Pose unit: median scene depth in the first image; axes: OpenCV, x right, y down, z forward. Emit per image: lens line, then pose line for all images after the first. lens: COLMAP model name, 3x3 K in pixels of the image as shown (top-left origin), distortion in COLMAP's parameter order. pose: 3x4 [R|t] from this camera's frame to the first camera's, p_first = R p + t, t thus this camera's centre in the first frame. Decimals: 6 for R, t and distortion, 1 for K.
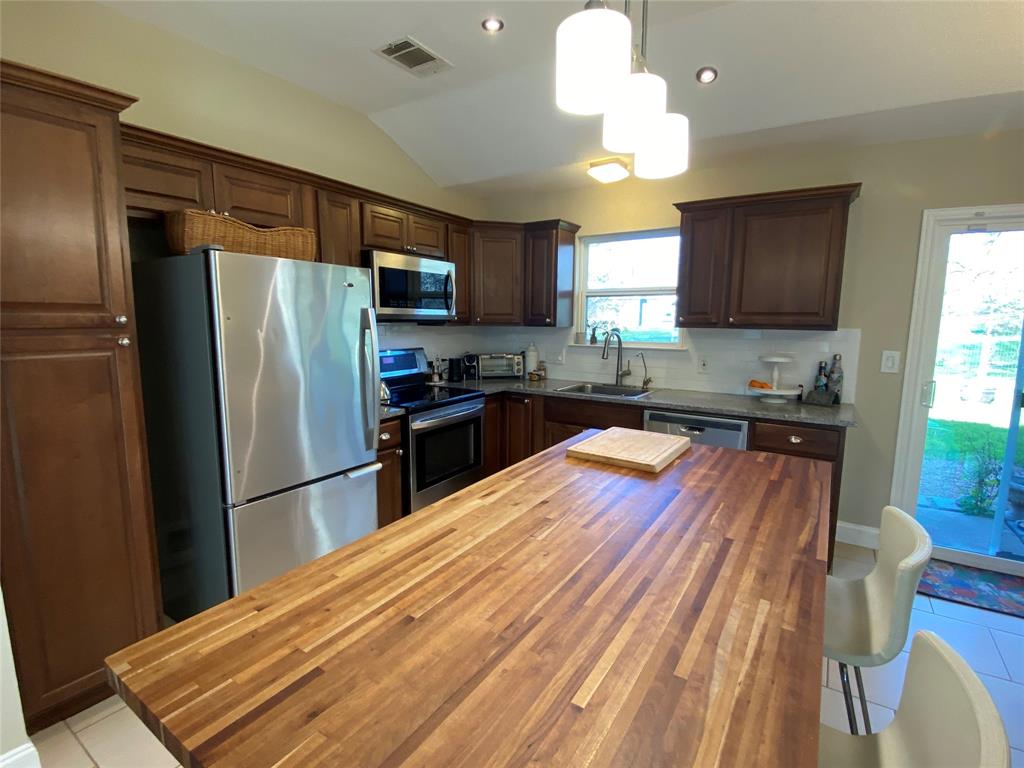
lens RADIAL K [[487.0, 0, 511.3], [0, 487.0, 380.7], [0, 0, 1]] dist [0.024443, -0.019827]
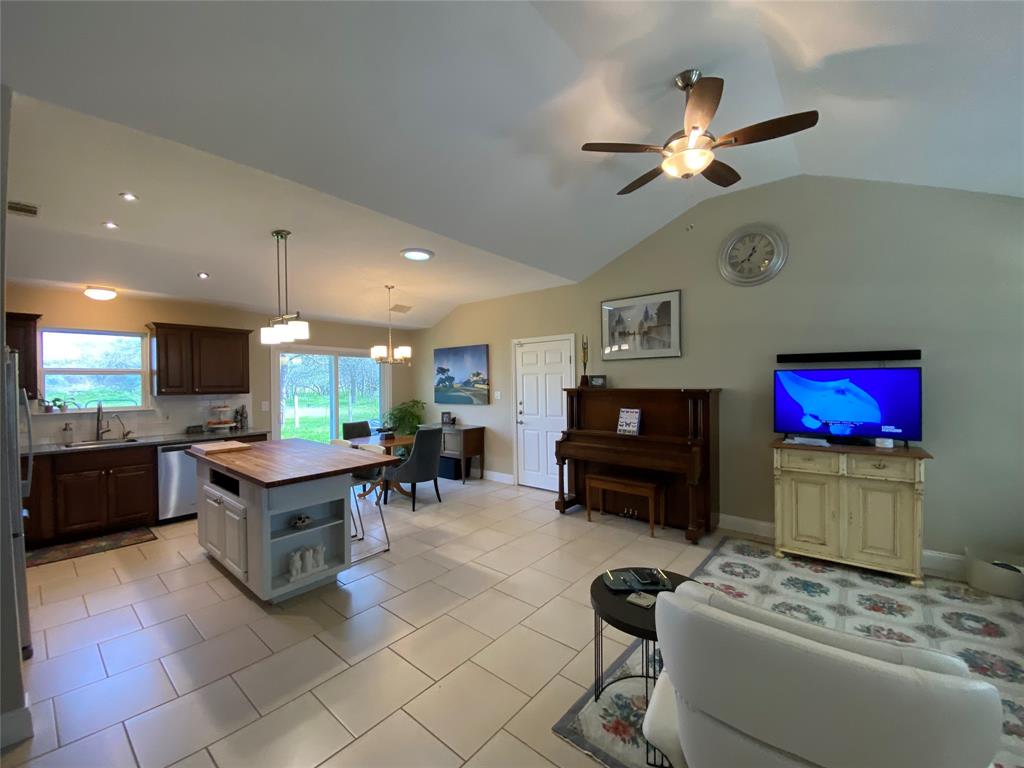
lens RADIAL K [[411.6, 0, 509.6], [0, 411.6, 385.3], [0, 0, 1]] dist [0.030791, -0.026489]
pose [[0.115244, -0.017366, 0.993185, -0.775442], [0.138058, 0.990423, 0.001298, 0.014060], [-0.983696, 0.136968, 0.116538, -0.268588]]
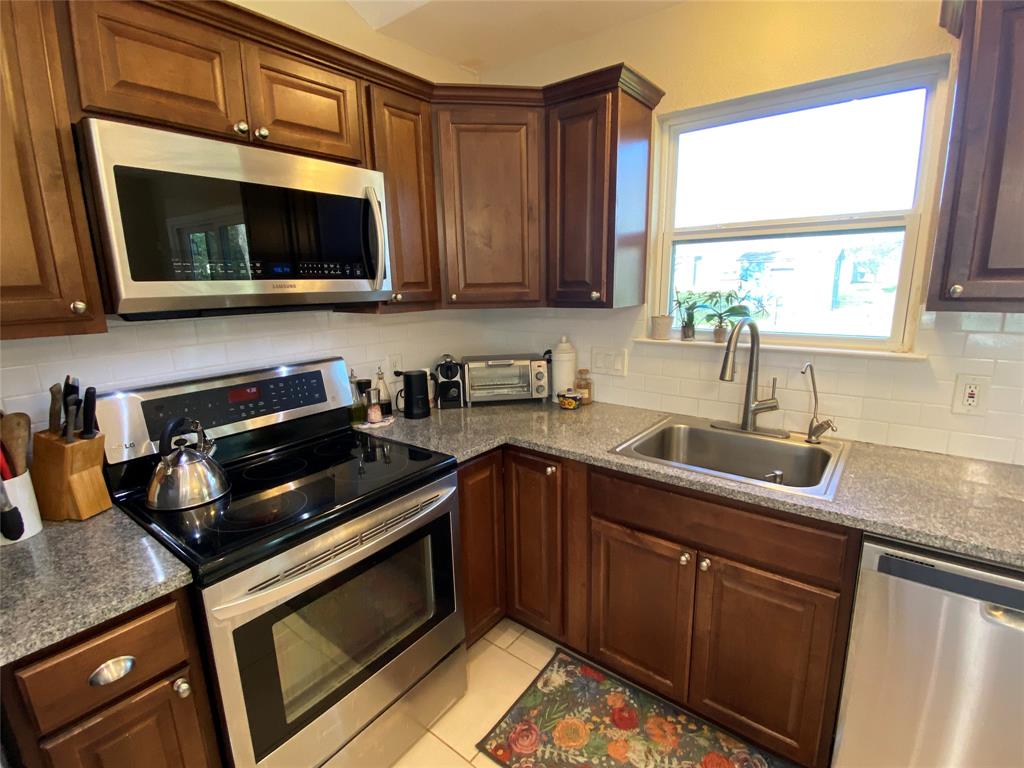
lens RADIAL K [[487.0, 0, 511.3], [0, 487.0, 380.7], [0, 0, 1]] dist [0.024443, -0.019827]
pose [[0.996114, -0.009908, -0.087519, 0.033706], [0.016274, 0.997248, 0.072325, -0.075380], [0.086562, -0.073468, 0.993534, 0.506583]]
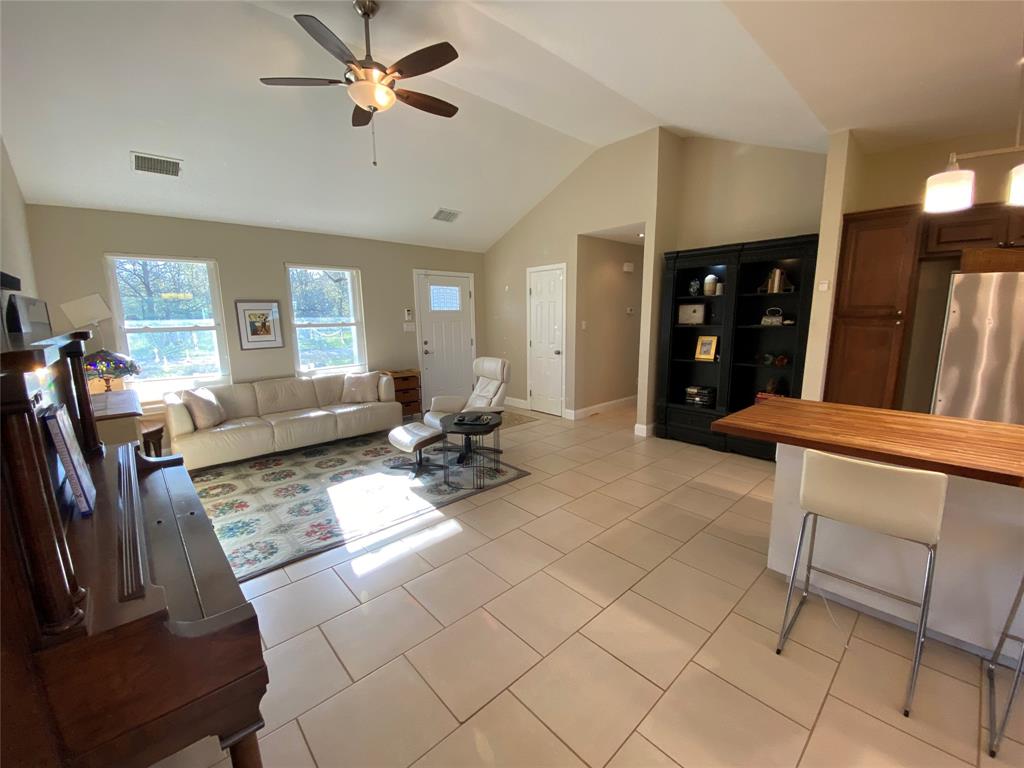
lens RADIAL K [[410.9, 0, 518.2], [0, 410.9, 385.5], [0, 0, 1]] dist [0.033313, -0.025737]
pose [[-0.236880, 0.161305, -0.958055, 0.606482], [-0.115587, 0.974438, 0.192642, 0.010416], [0.964639, 0.156372, -0.212180, -0.063586]]
